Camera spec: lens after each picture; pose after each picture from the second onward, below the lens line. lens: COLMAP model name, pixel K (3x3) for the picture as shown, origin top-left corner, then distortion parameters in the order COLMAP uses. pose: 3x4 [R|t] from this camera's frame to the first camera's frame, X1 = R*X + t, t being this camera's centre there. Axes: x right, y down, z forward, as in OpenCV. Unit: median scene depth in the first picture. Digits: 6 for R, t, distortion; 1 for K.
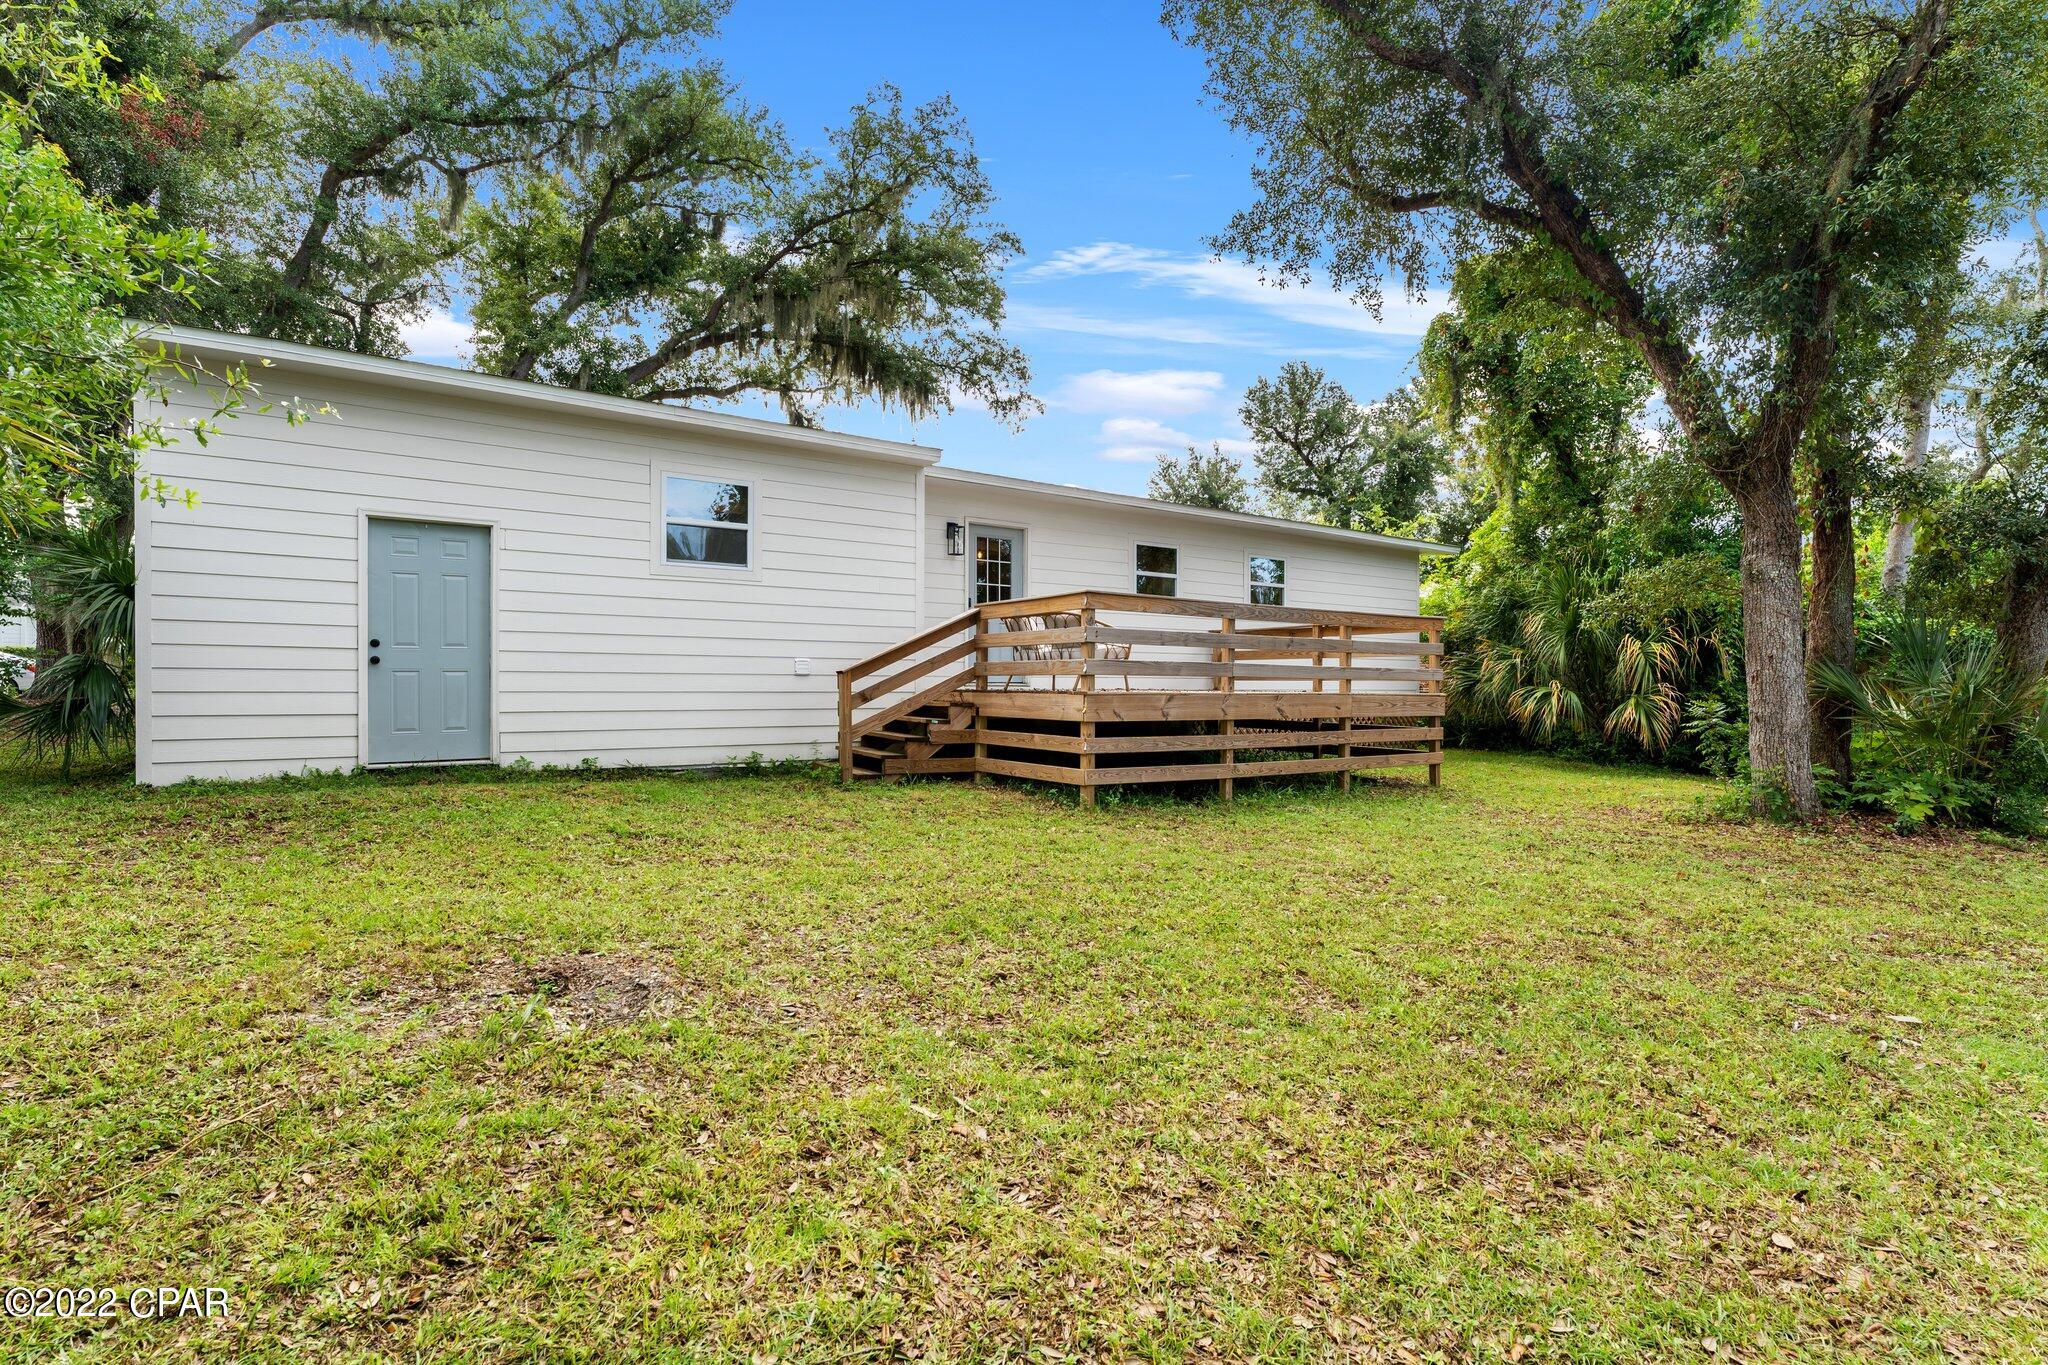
lens RADIAL K [[988.9, 0, 1019.4], [0, 988.9, 667.9], [0, 0, 1]] dist [0.000504, 0.000216]
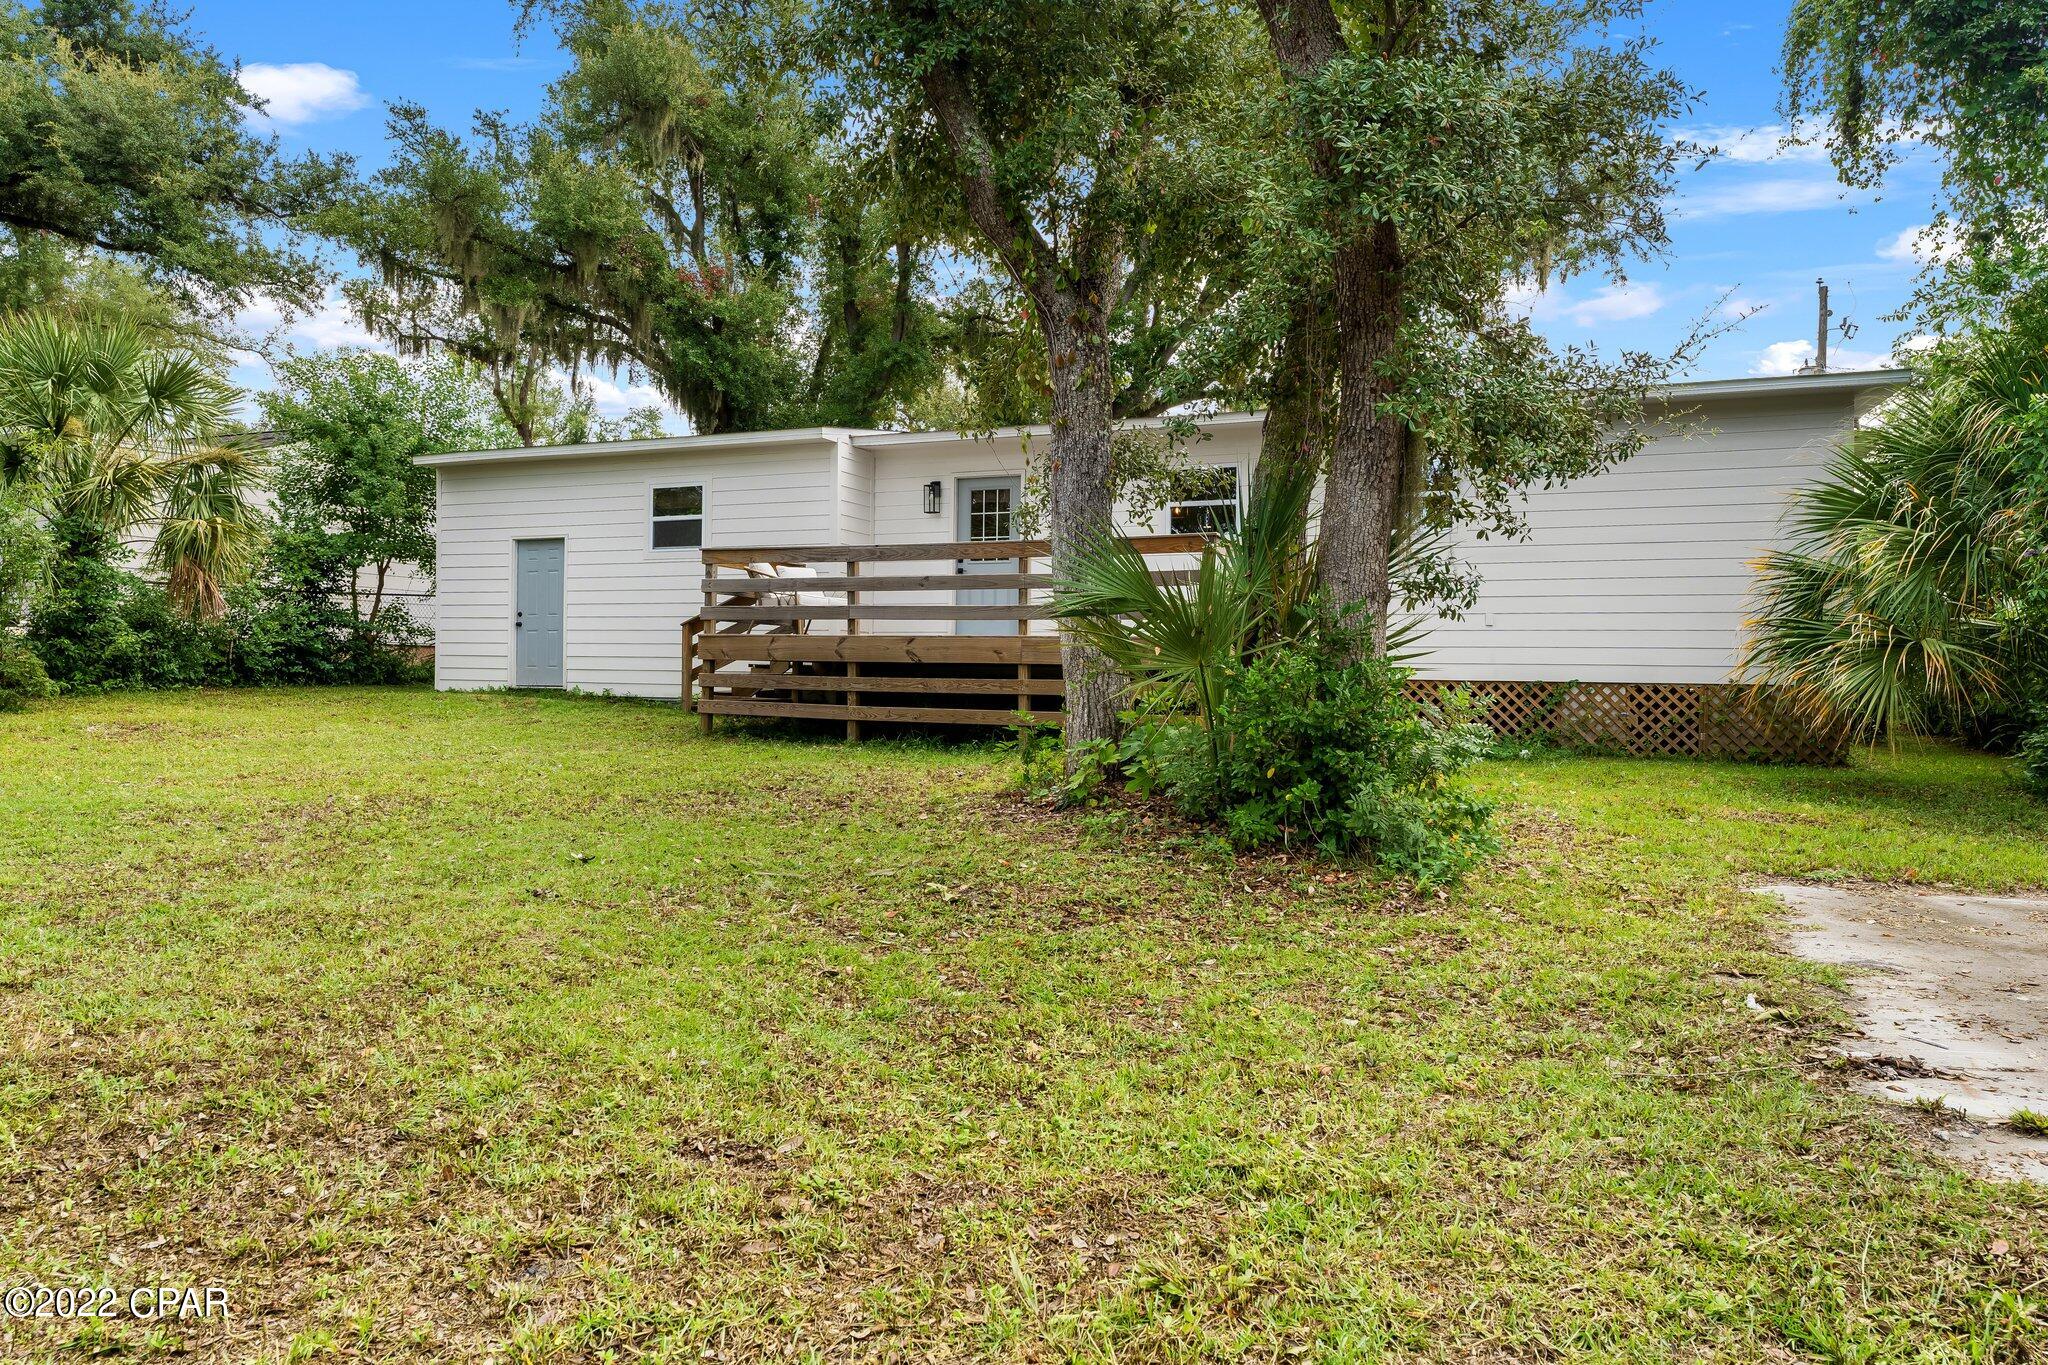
lens RADIAL K [[1375.7, 0, 1016.0], [0, 1375.7, 667.4], [0, 0, 1]] dist [-0.000316, -0.000524]
pose [[0.518139, -0.004412, -0.855285, 1.541020], [0.003097, 0.999990, -0.003282, 0.064807], [0.855291, -0.000948, 0.518147, 0.433246]]
